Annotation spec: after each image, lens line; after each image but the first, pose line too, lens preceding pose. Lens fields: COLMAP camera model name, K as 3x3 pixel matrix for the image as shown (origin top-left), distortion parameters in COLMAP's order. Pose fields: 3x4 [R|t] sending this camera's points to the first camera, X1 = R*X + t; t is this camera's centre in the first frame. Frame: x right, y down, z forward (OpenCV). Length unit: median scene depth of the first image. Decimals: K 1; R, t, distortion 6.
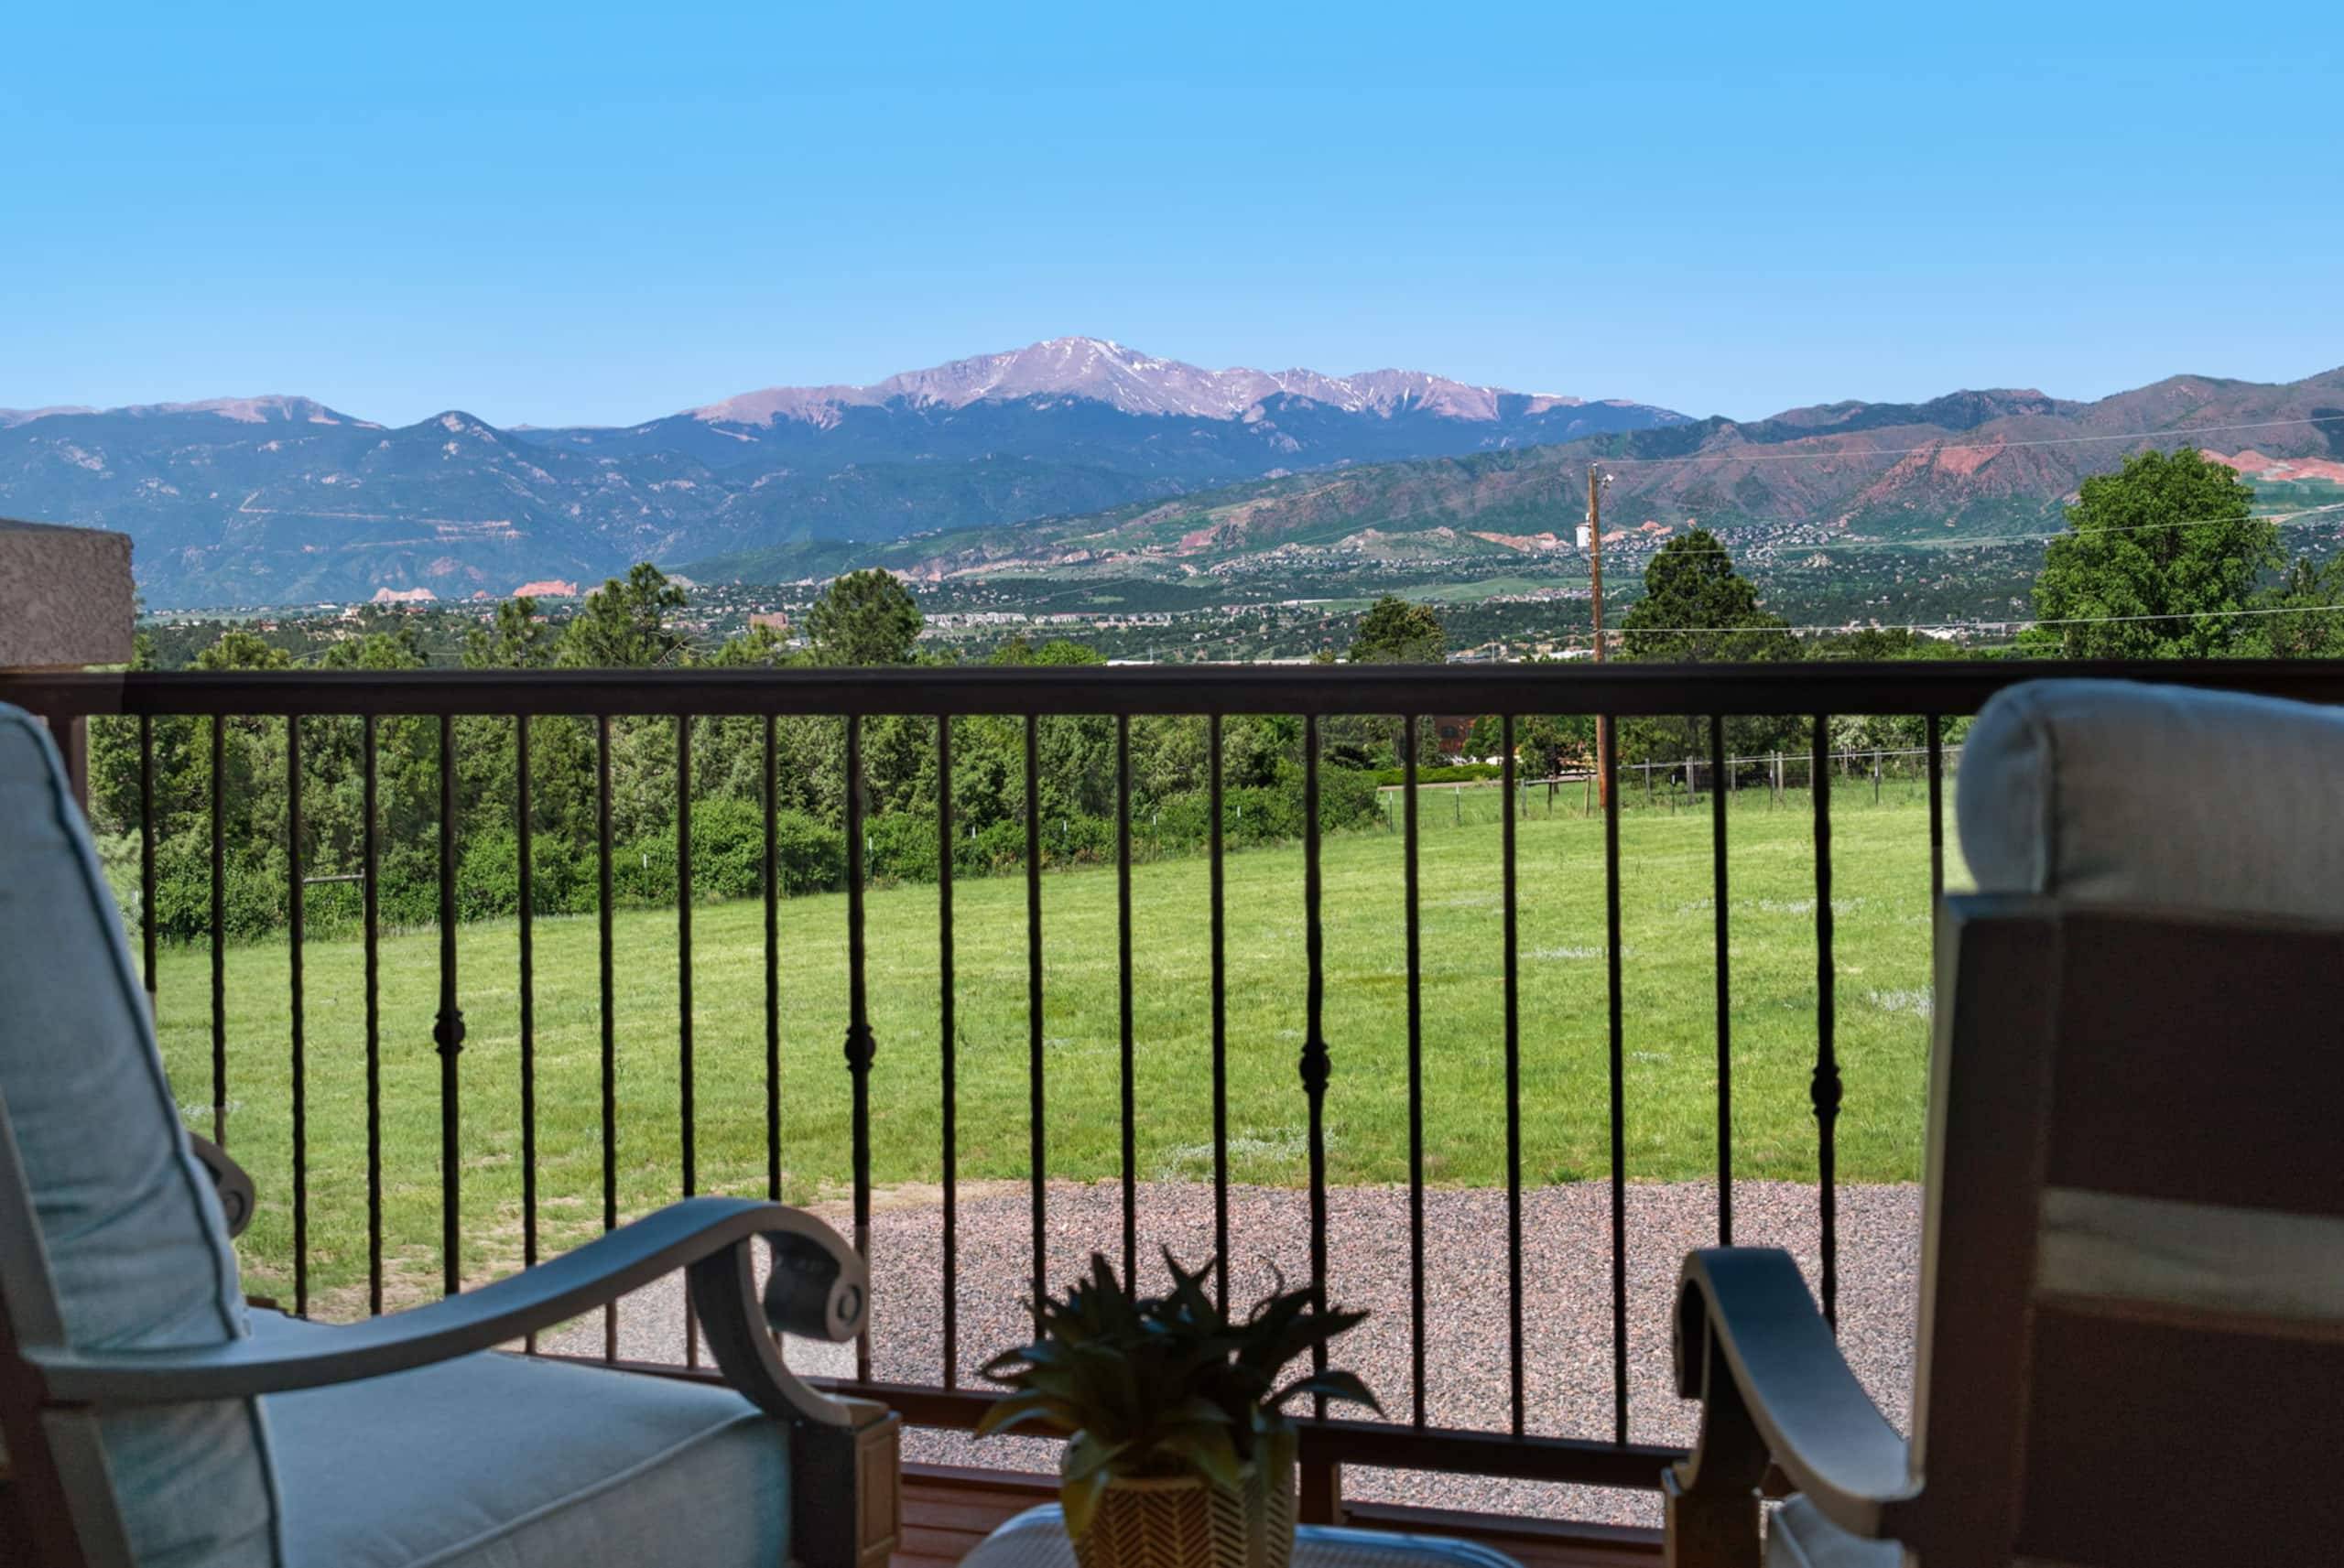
lens RADIAL K [[1077.2, 0, 1172.0], [0, 1077.2, 784.0], [0, 0, 1]] dist [-0.000126, -0.000860]
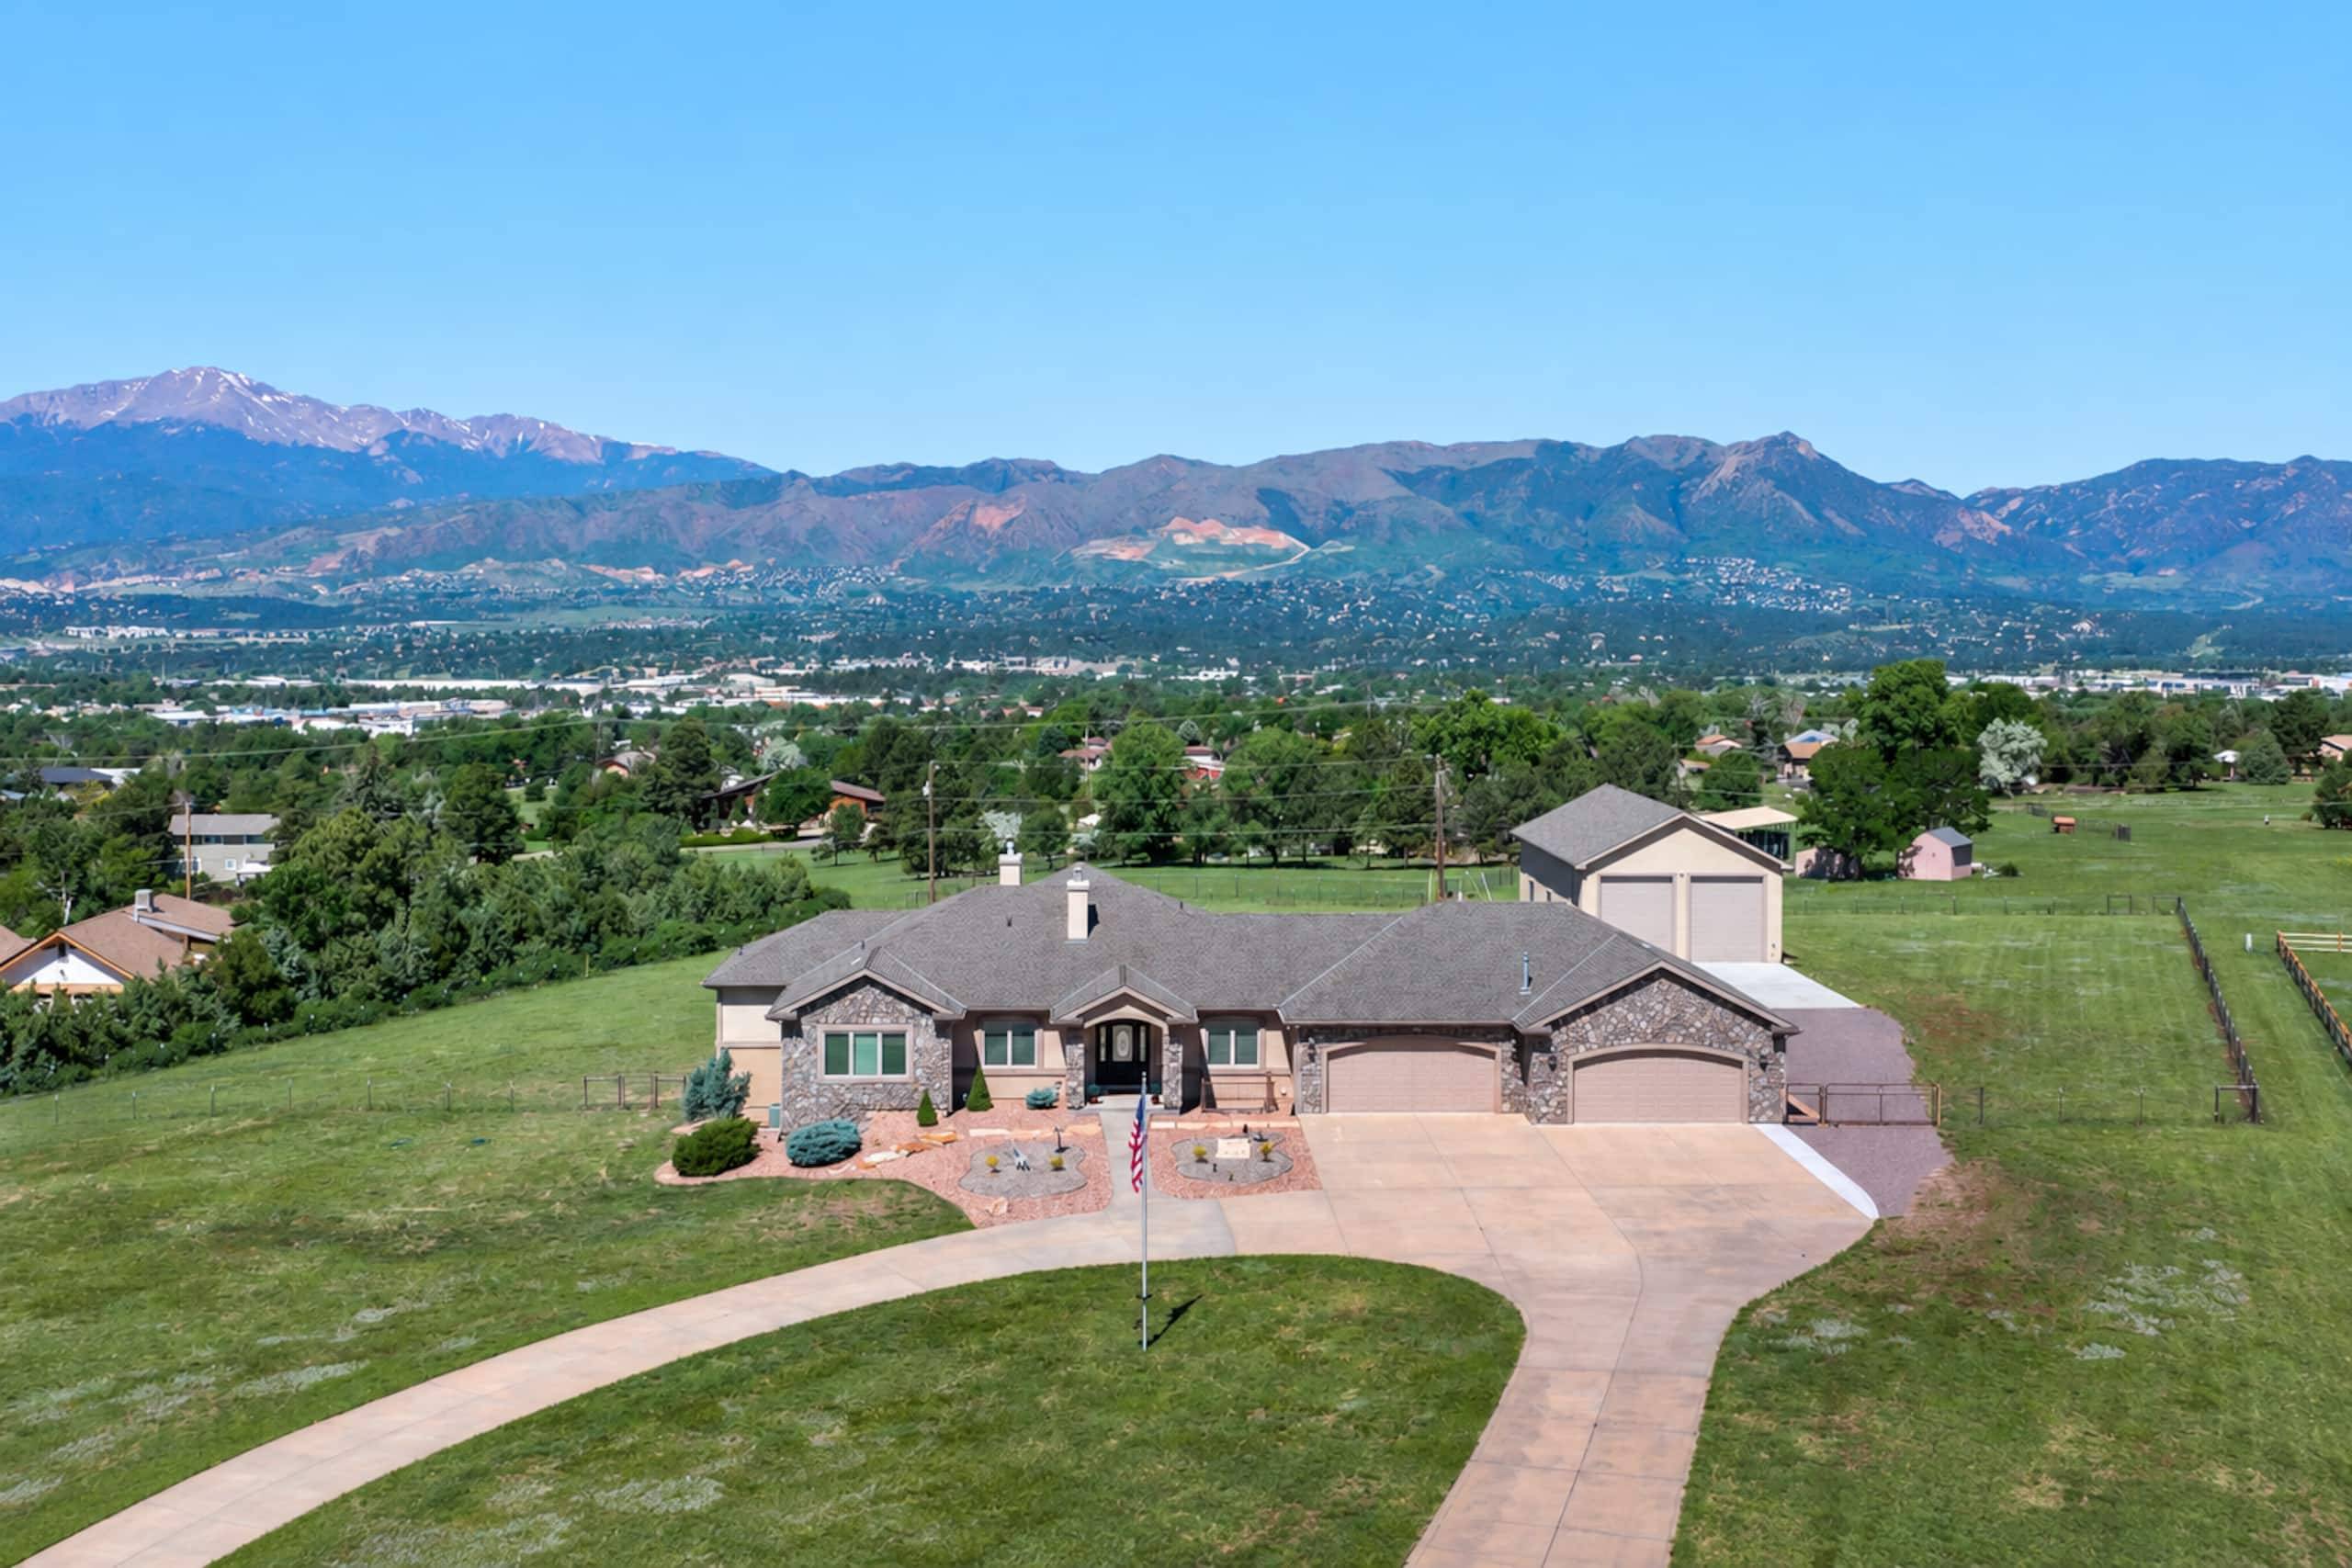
lens RADIAL K [[1080.9, 0, 1176.0], [0, 1080.9, 784.0], [0, 0, 1]] dist [-0.000126, -0.000860]
pose [[0.991311, 0.014111, 0.130778, 0.726464], [-0.005113, 0.997611, -0.068886, 0.060074], [-0.131437, 0.067618, 0.989016, -0.145343]]
